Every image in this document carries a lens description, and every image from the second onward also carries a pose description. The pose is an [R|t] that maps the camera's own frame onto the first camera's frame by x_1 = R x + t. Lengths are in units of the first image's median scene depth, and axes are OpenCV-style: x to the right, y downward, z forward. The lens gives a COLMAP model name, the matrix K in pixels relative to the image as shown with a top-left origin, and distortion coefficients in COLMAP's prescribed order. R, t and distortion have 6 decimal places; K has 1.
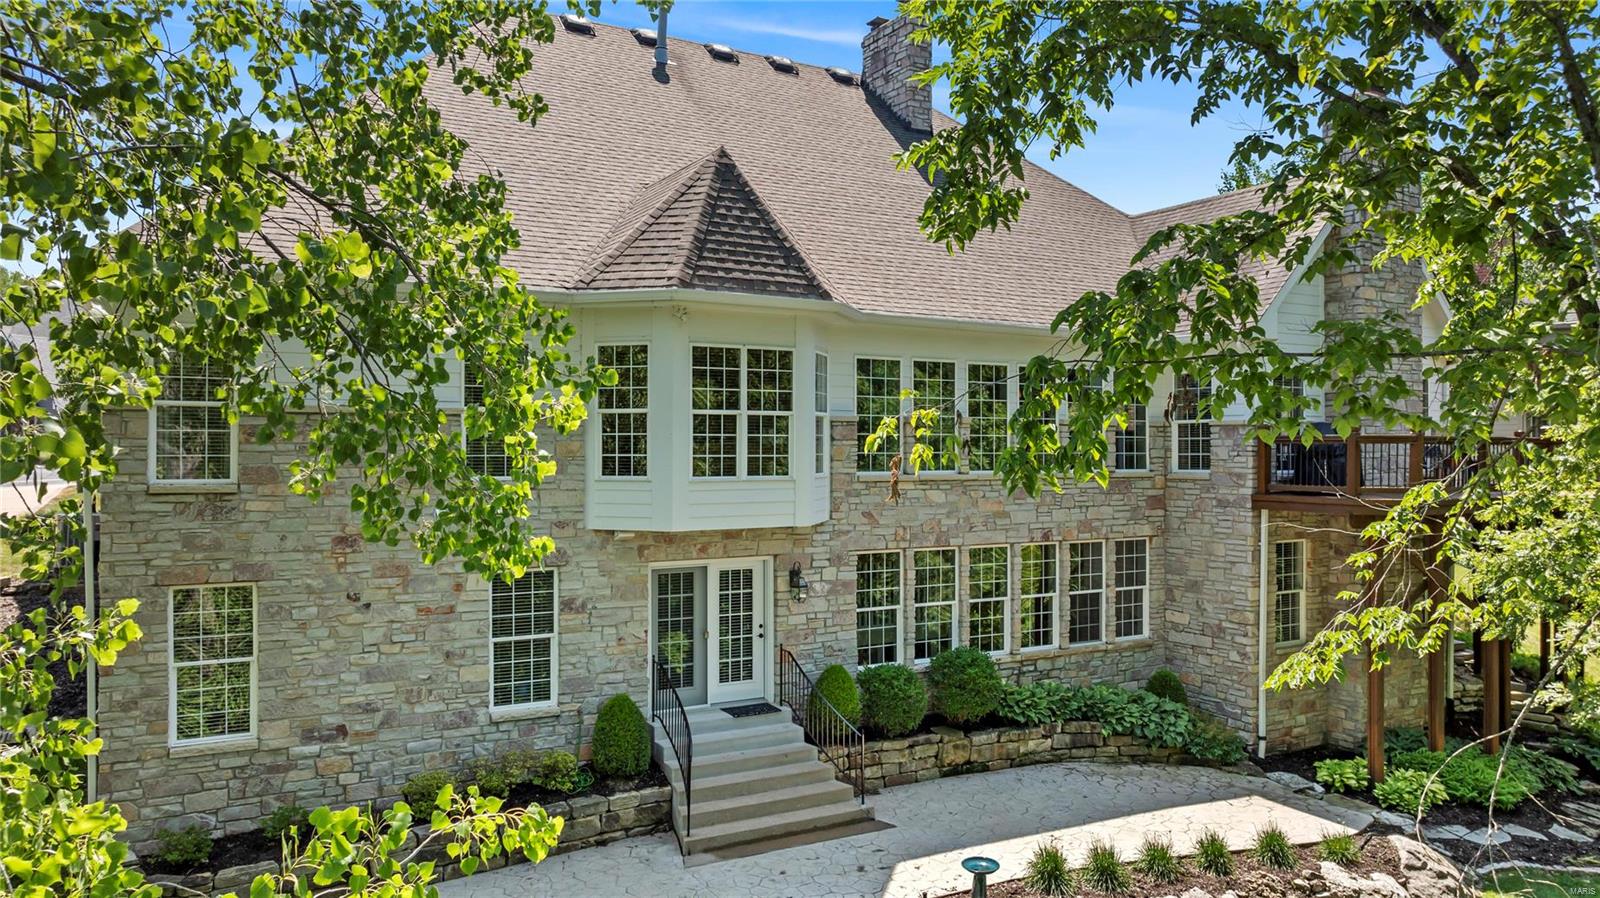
lens RADIAL K [[1107.0, 0, 799.5], [0, 1107.0, 450.0], [0, 0, 1]] dist [-0.011499, -0.001499]
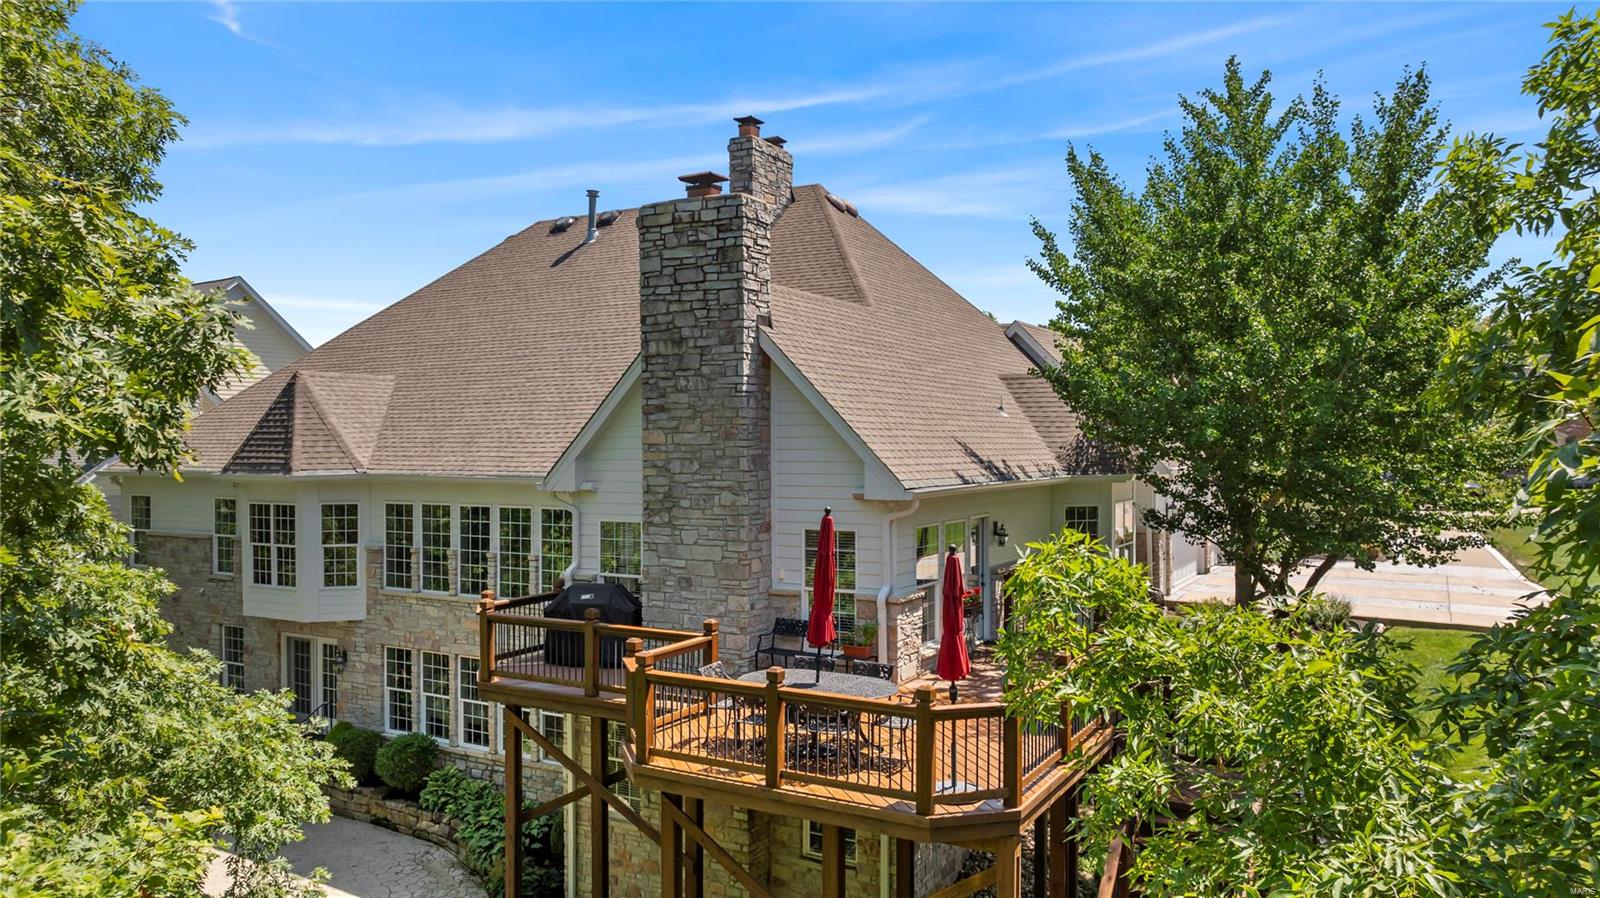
lens RADIAL K [[1107.0, 0, 799.7], [0, 1107.0, 449.6], [0, 0, 1]] dist [-0.011499, -0.001499]
pose [[0.521523, -0.001139, -0.853237, 1.597240], [0.000810, 0.999999, -0.000840, -0.159325], [0.853237, -0.000253, 0.521523, 0.778645]]
